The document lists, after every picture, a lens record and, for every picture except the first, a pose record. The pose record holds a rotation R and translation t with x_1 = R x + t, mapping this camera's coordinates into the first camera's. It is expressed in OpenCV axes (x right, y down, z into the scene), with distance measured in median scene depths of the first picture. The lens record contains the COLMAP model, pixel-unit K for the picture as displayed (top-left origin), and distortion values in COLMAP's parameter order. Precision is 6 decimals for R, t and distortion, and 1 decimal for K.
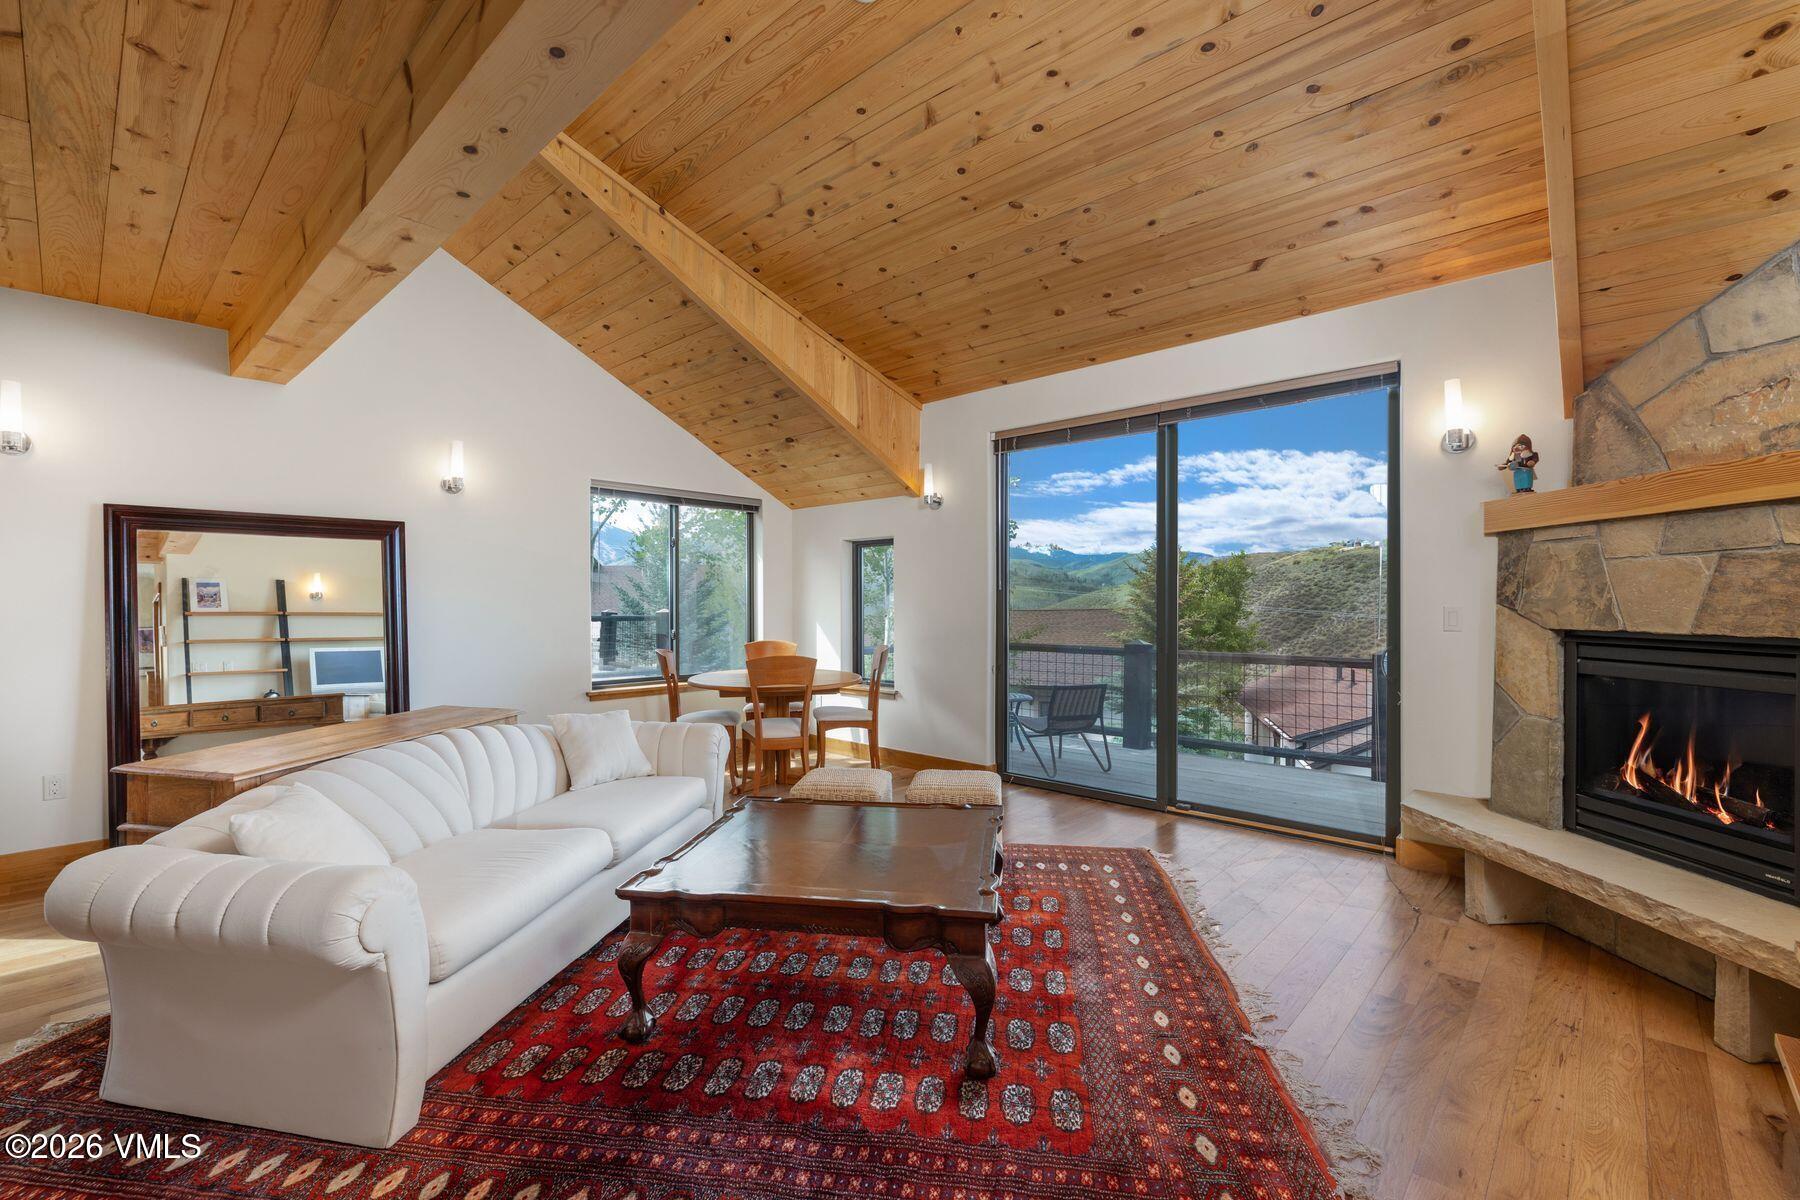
lens RADIAL K [[812.3, 0, 913.9], [0, 812.3, 603.0], [0, 0, 1]] dist [-0.002658, 0.001266]
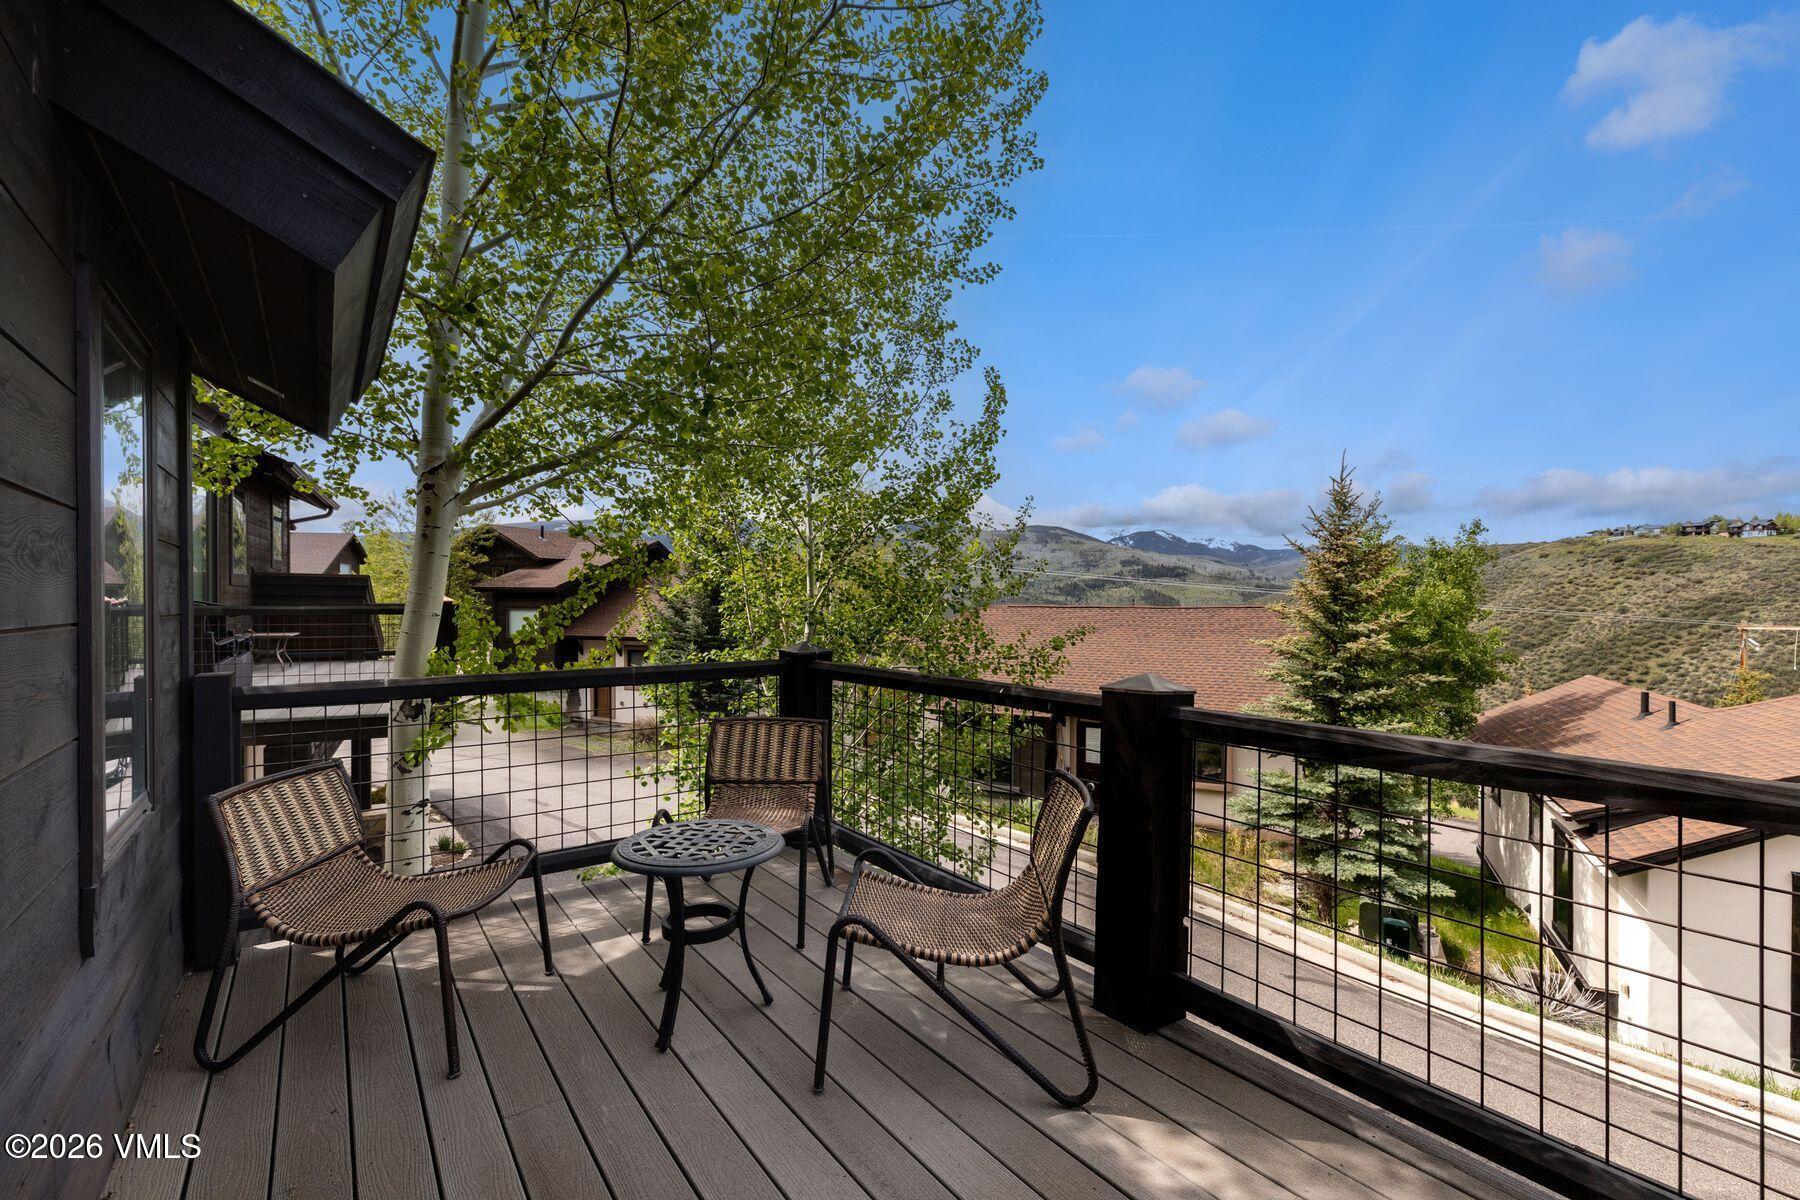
lens RADIAL K [[812.3, 0, 901.3], [0, 812.3, 601.2], [0, 0, 1]] dist [-0.002658, 0.001266]
pose [[0.974279, 0.003579, -0.225317, 0.057868], [-0.003877, 0.999992, -0.000882, 0.003693], [0.225312, 0.001733, 0.974285, 0.151252]]
